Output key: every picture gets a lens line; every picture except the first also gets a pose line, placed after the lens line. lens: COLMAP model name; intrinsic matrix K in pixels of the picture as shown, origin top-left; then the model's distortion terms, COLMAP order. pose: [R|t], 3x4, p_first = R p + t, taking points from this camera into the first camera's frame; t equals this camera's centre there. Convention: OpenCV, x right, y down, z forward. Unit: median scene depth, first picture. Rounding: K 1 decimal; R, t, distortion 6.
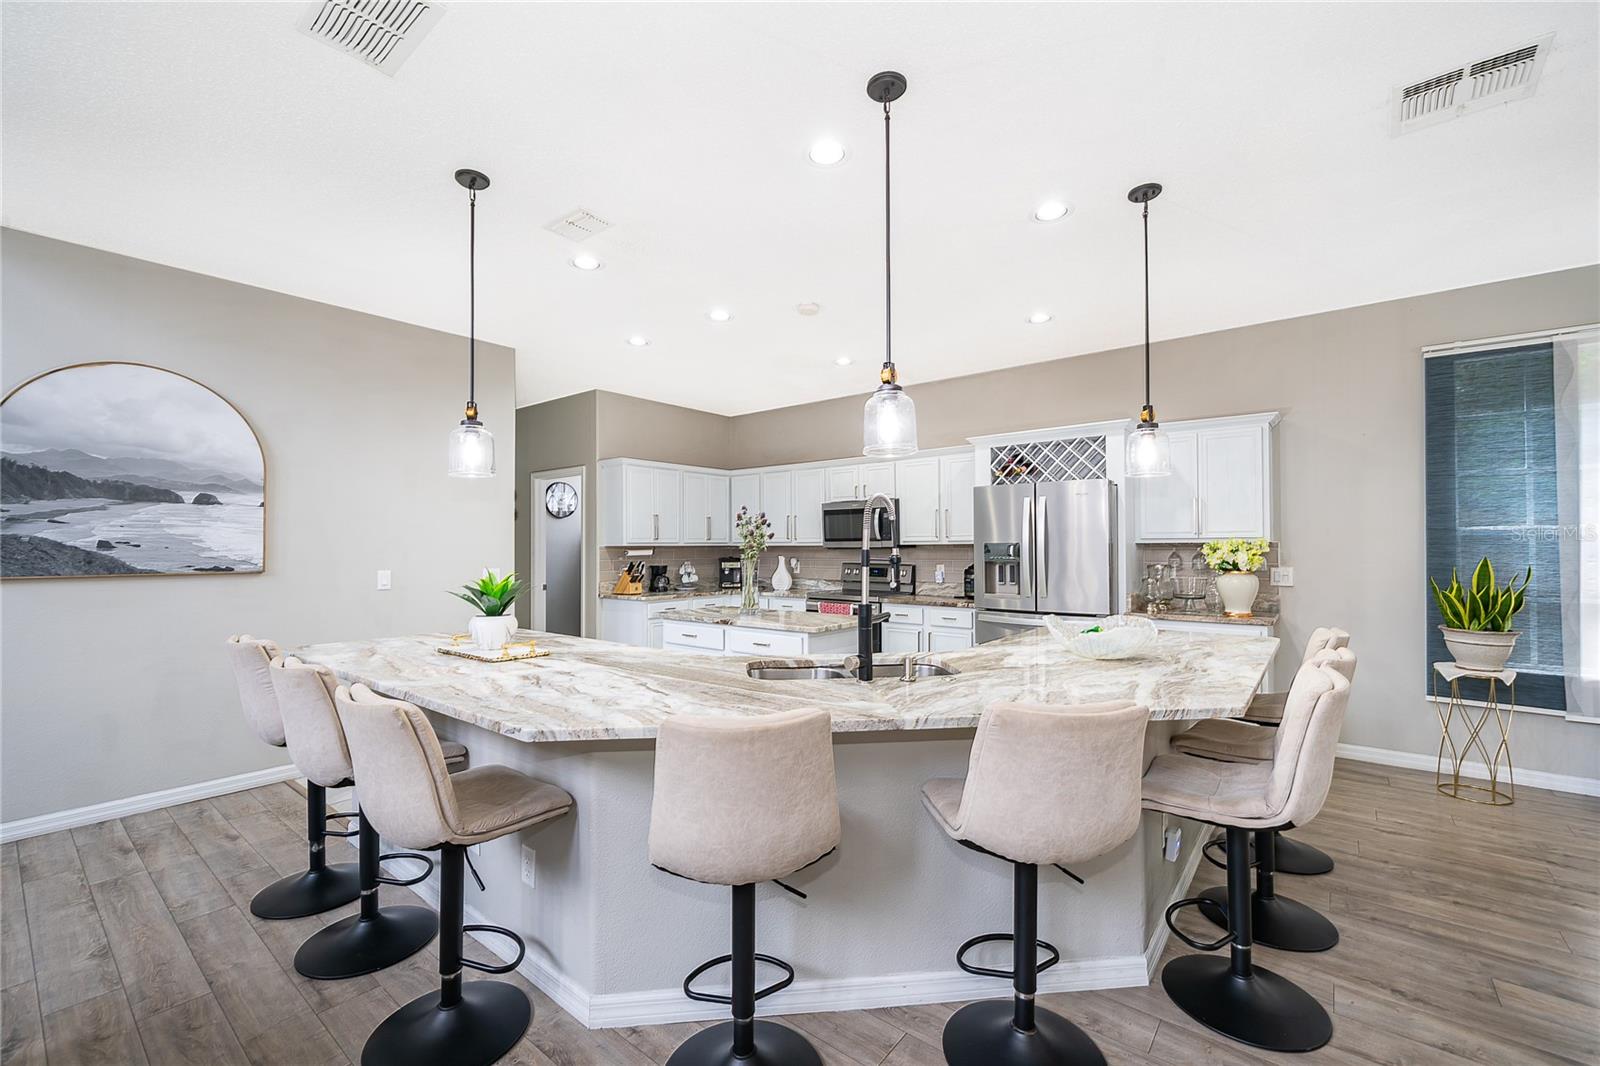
lens RADIAL K [[673.7, 0, 789.6], [0, 673.7, 536.6], [0, 0, 1]] dist [-0.001146, -0.000755]
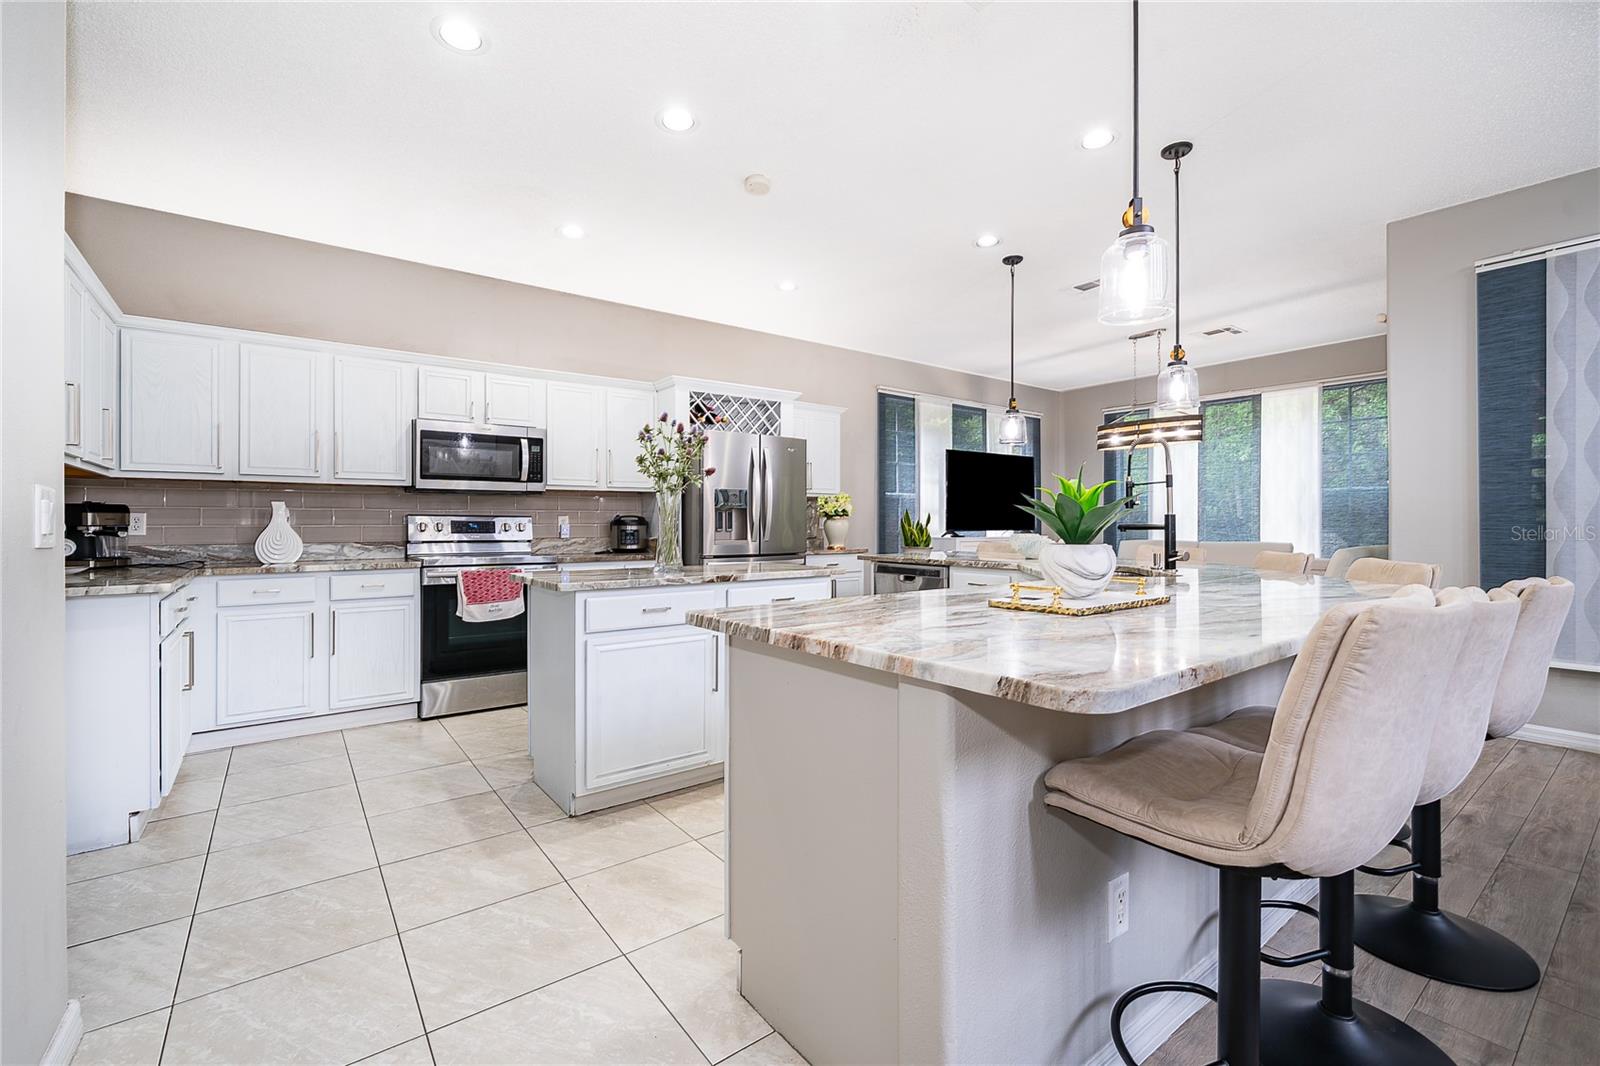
lens RADIAL K [[673.7, 0, 796.9], [0, 673.7, 525.1], [0, 0, 1]] dist [-0.001146, -0.000755]
pose [[0.246751, 0.001067, 0.969078, -0.741973], [-0.013355, 0.999908, 0.002299, 0.068421], [-0.968987, -0.013510, 0.246743, 0.750731]]
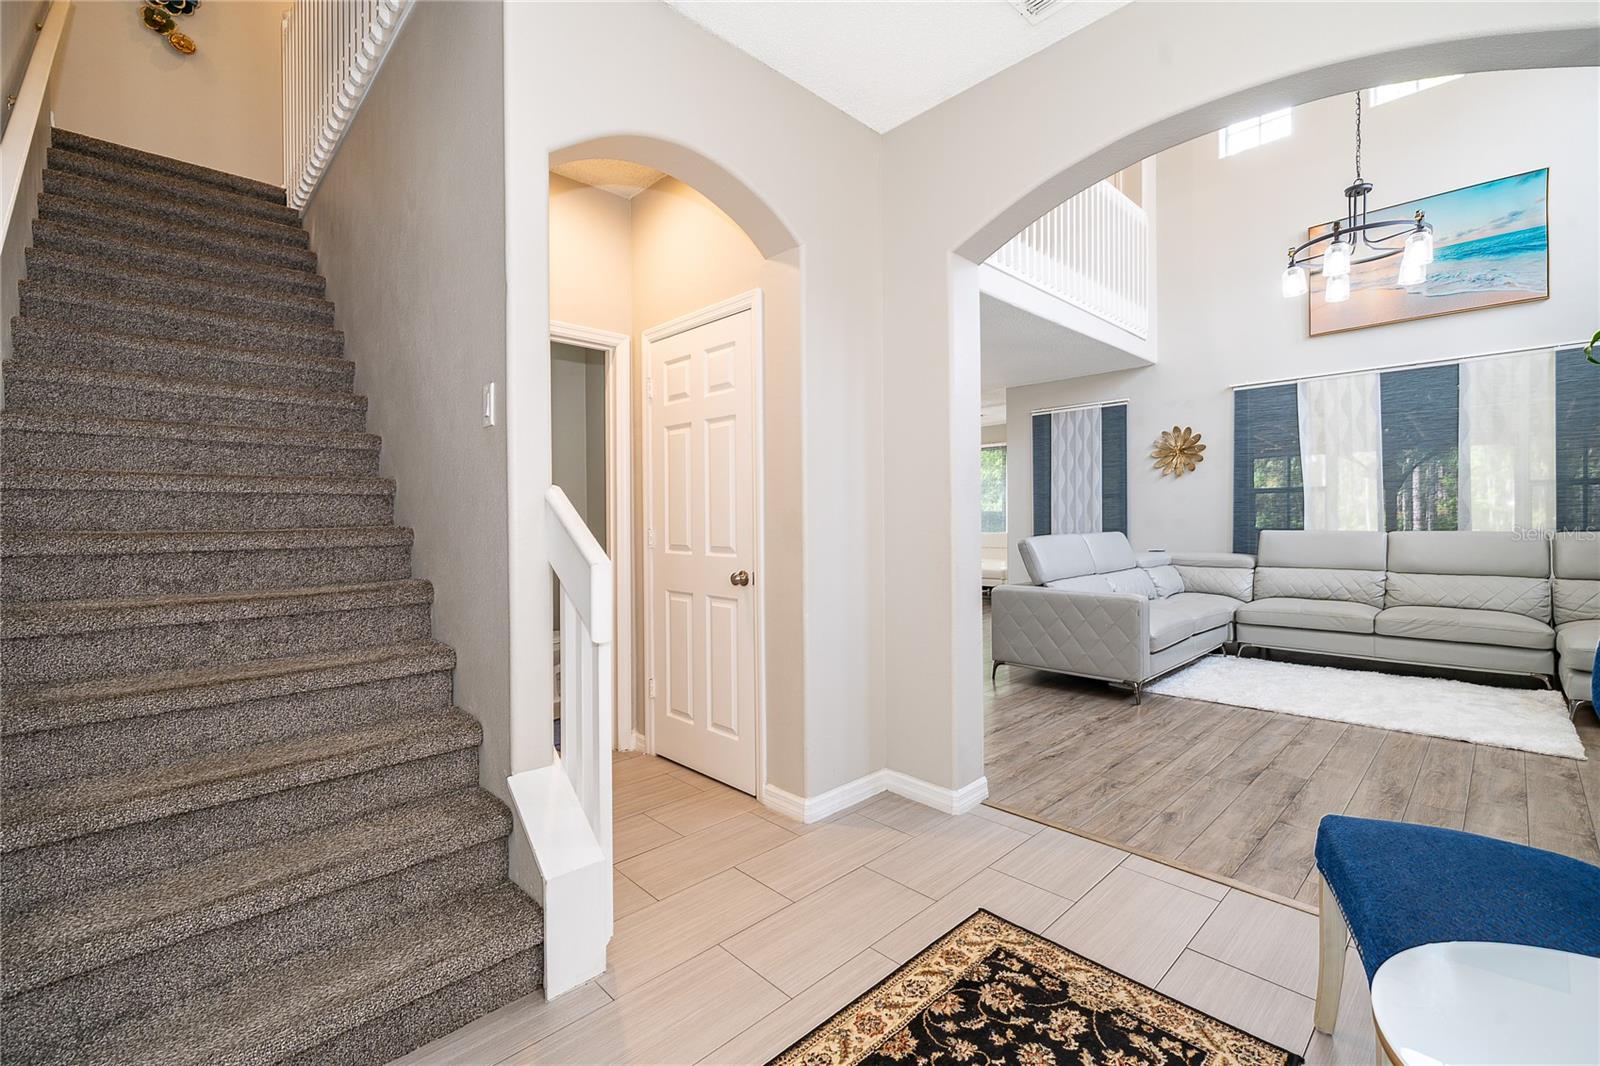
lens RADIAL K [[673.7, 0, 798.6], [0, 673.7, 523.0], [0, 0, 1]] dist [-0.001146, -0.000755]
pose [[0.137880, -0.004280, 0.990440, -1.809372], [-0.004412, 0.999978, 0.004935, 0.050102], [-0.990439, -0.005050, 0.137858, 0.538240]]
